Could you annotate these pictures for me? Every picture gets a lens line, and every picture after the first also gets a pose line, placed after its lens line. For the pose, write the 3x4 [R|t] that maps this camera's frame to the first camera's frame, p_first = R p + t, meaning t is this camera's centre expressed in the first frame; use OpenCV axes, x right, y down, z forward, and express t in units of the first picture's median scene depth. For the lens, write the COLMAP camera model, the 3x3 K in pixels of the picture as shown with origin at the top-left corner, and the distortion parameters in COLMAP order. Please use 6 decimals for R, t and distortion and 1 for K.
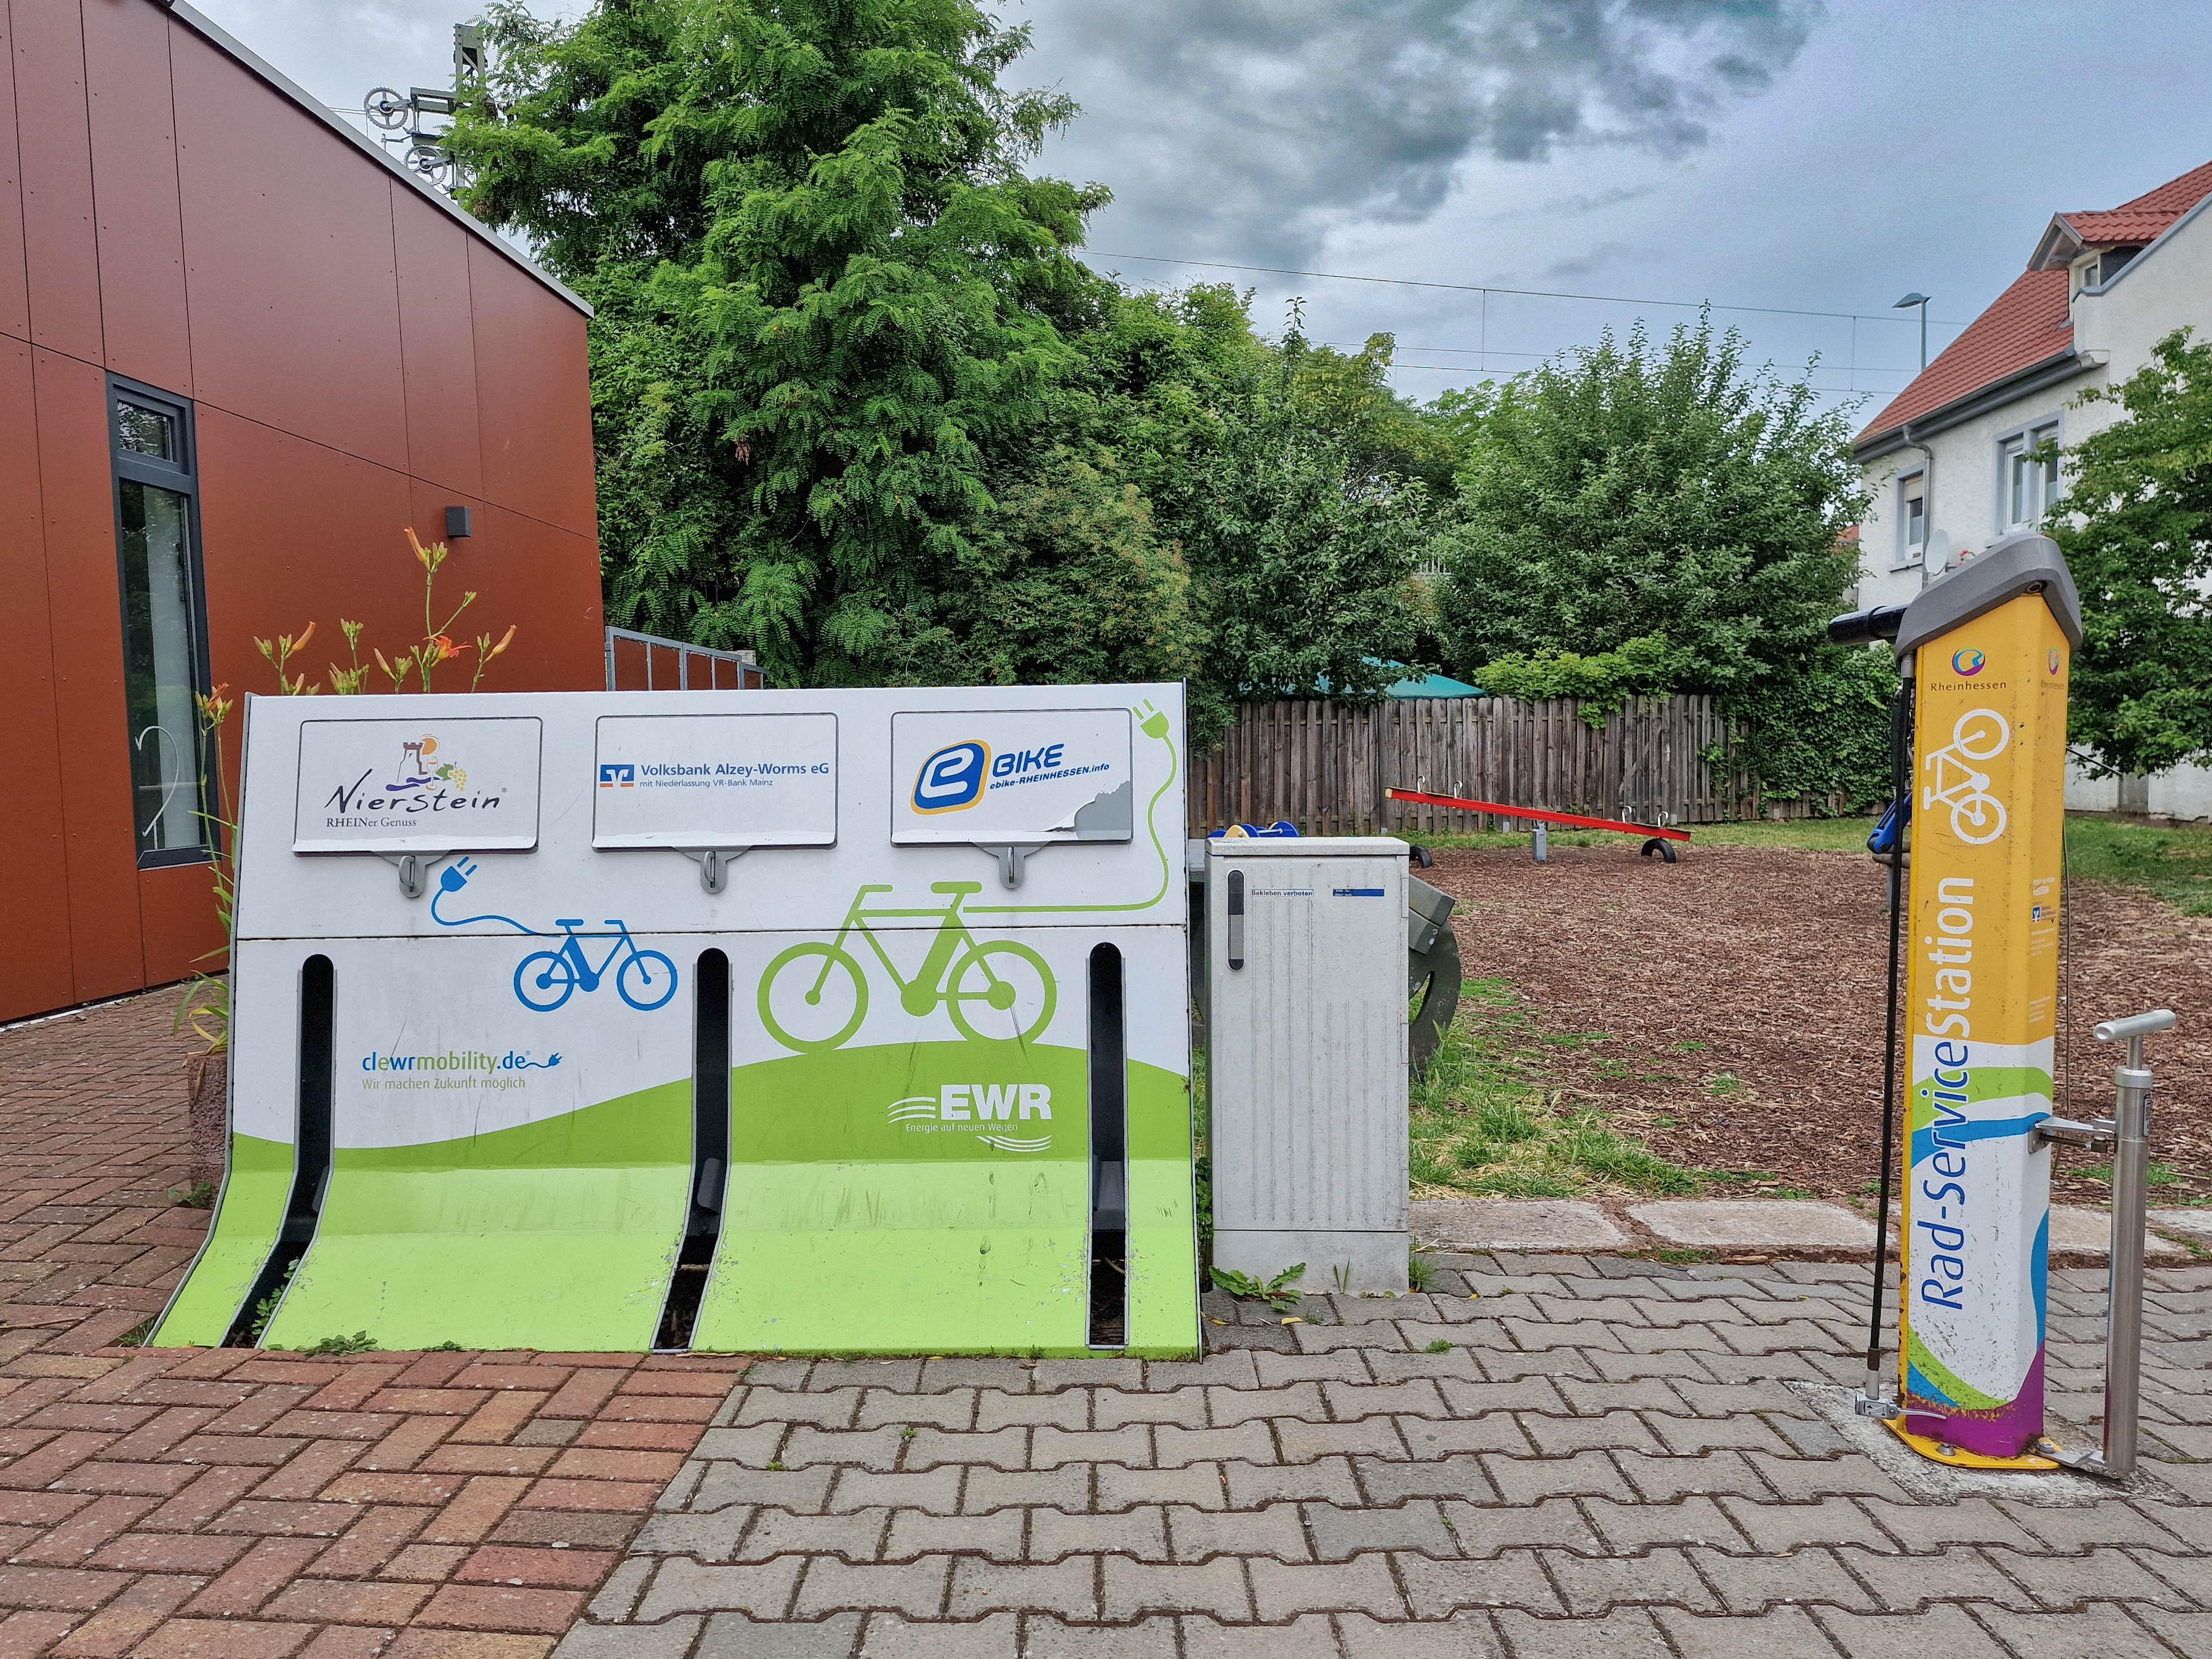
lens RADIAL K [[1424.9, 0, 1068.5], [0, 1424.9, 894.7], [0, 0, 1]] dist [0.075810, -0.059749]
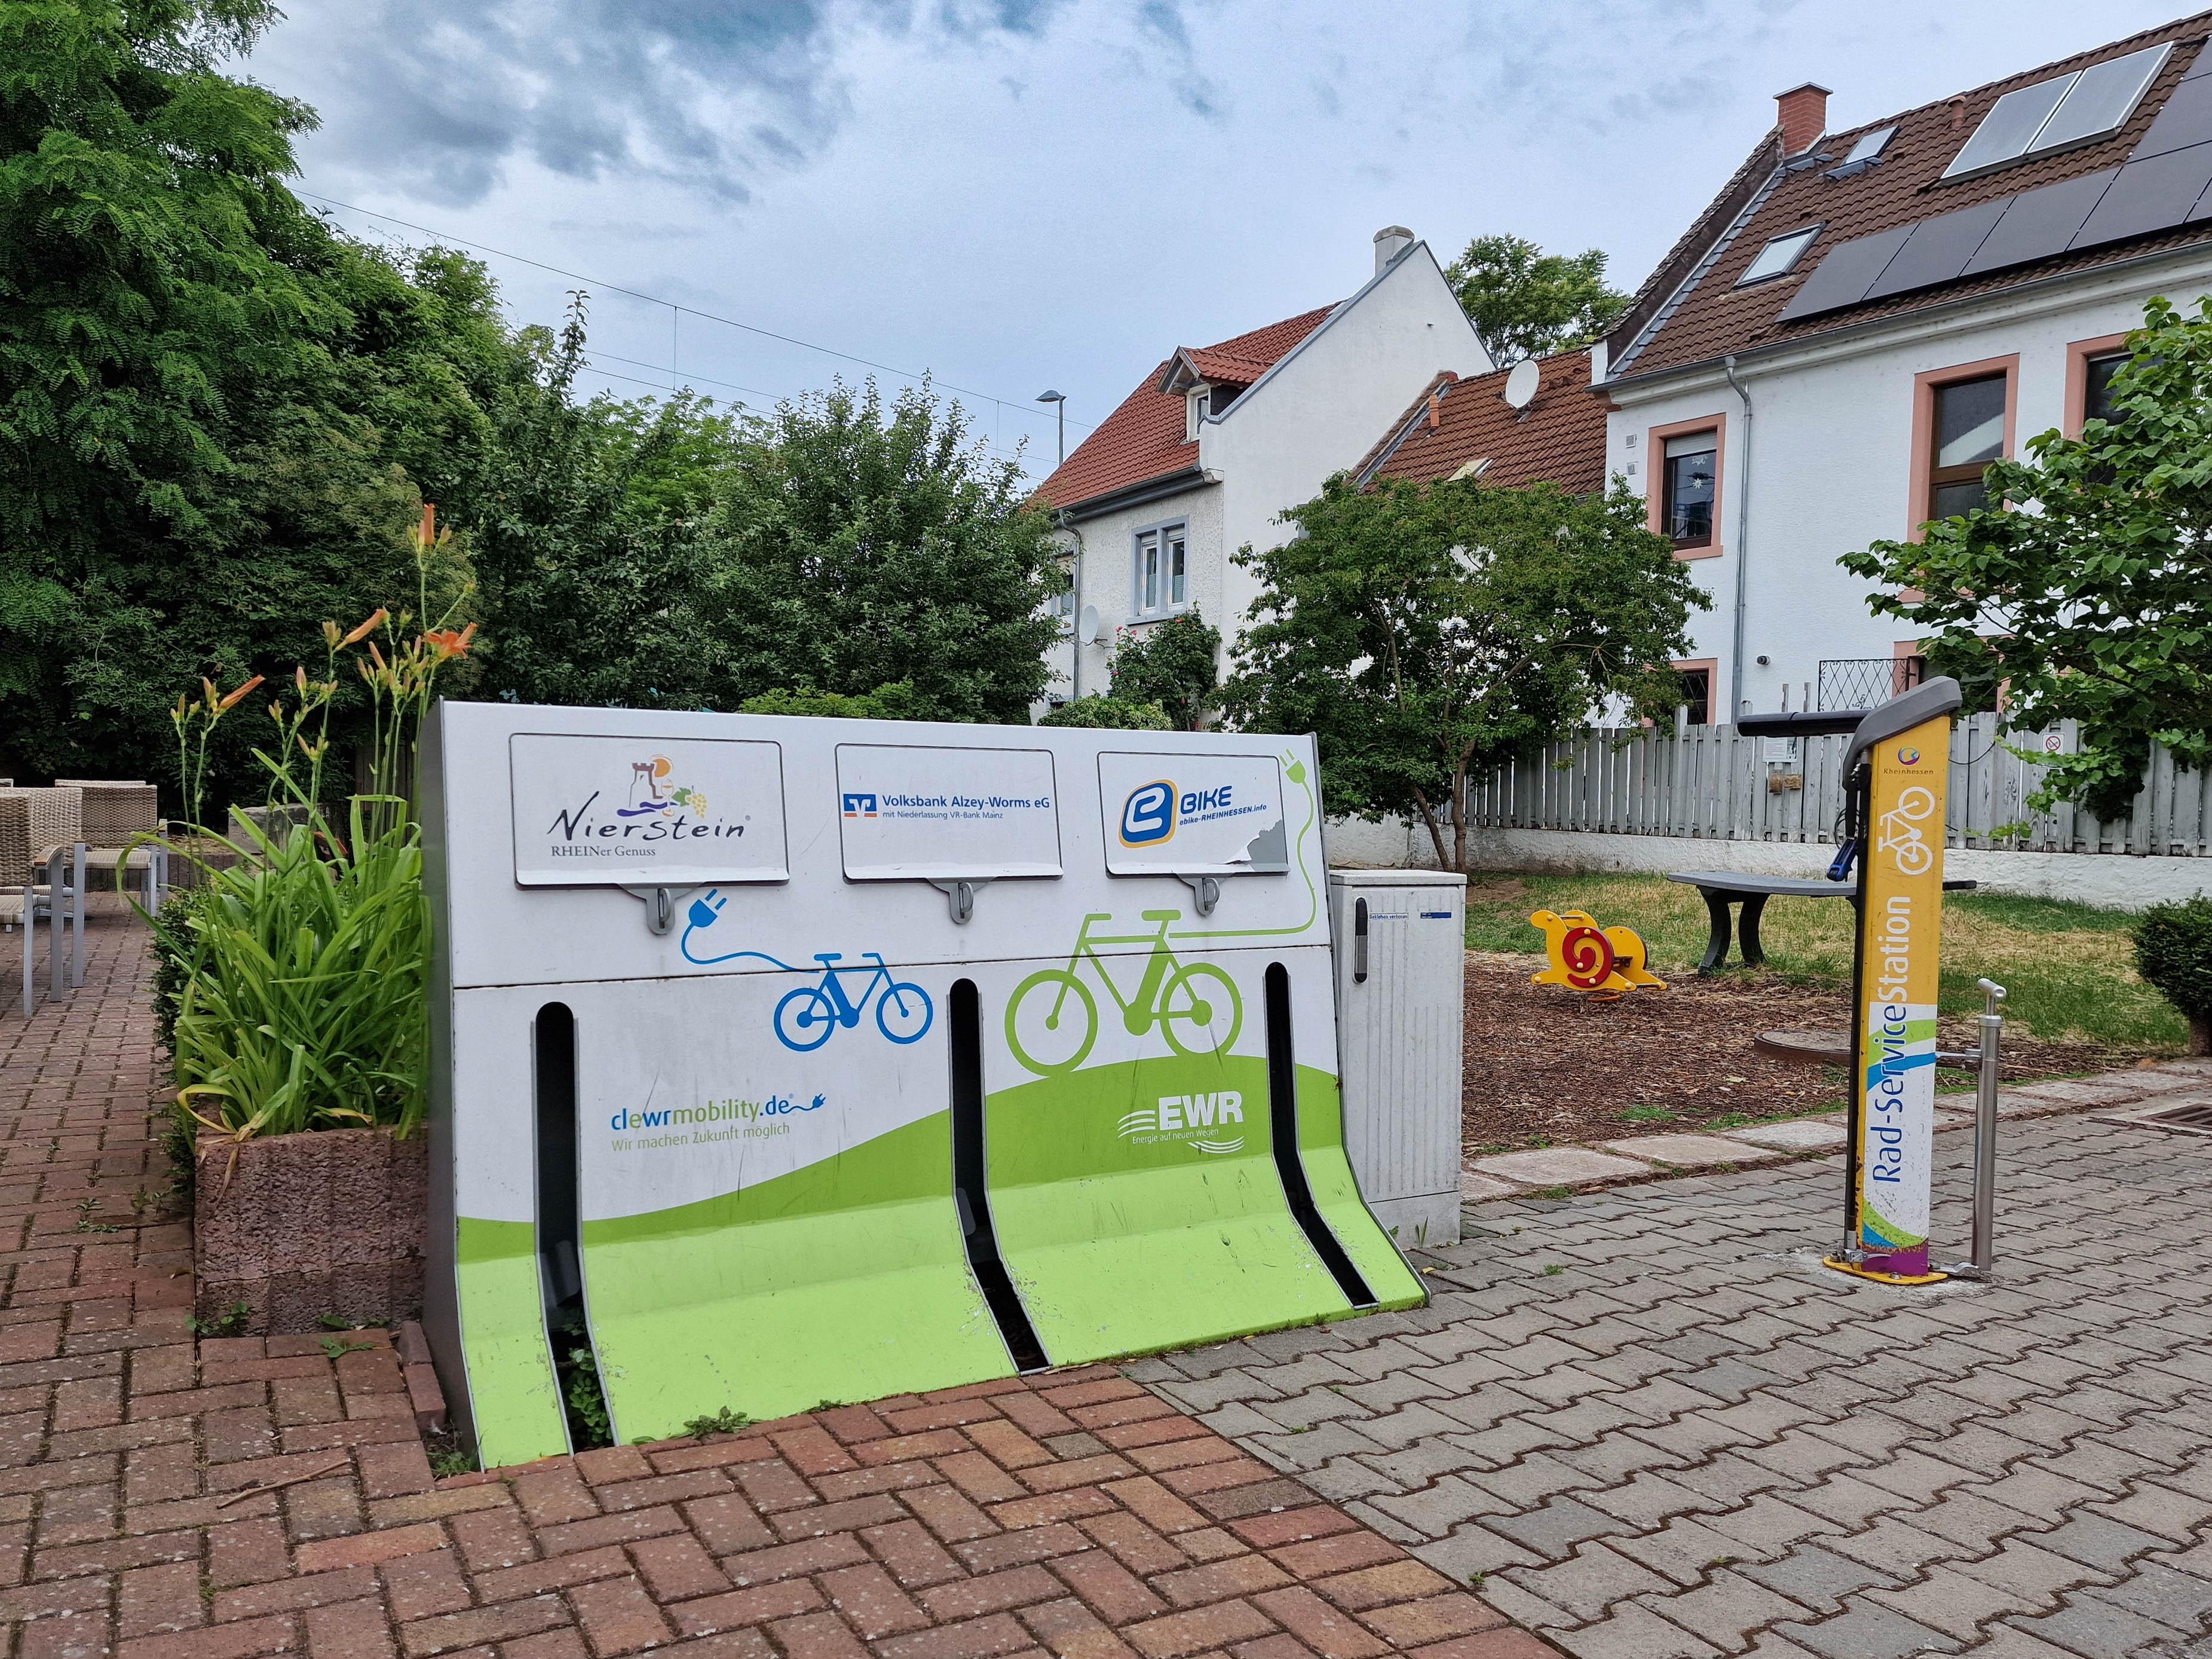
lens RADIAL K [[1486.4, 0, 1104.6], [0, 1486.4, 901.1], [0, 0, 1]] dist [0.076715, -0.054009]
pose [[0.858504, -0.008415, 0.512737, -0.696762], [0.019502, 0.999678, -0.016247, 0.001711], [-0.512436, 0.023947, 0.858392, 0.050337]]
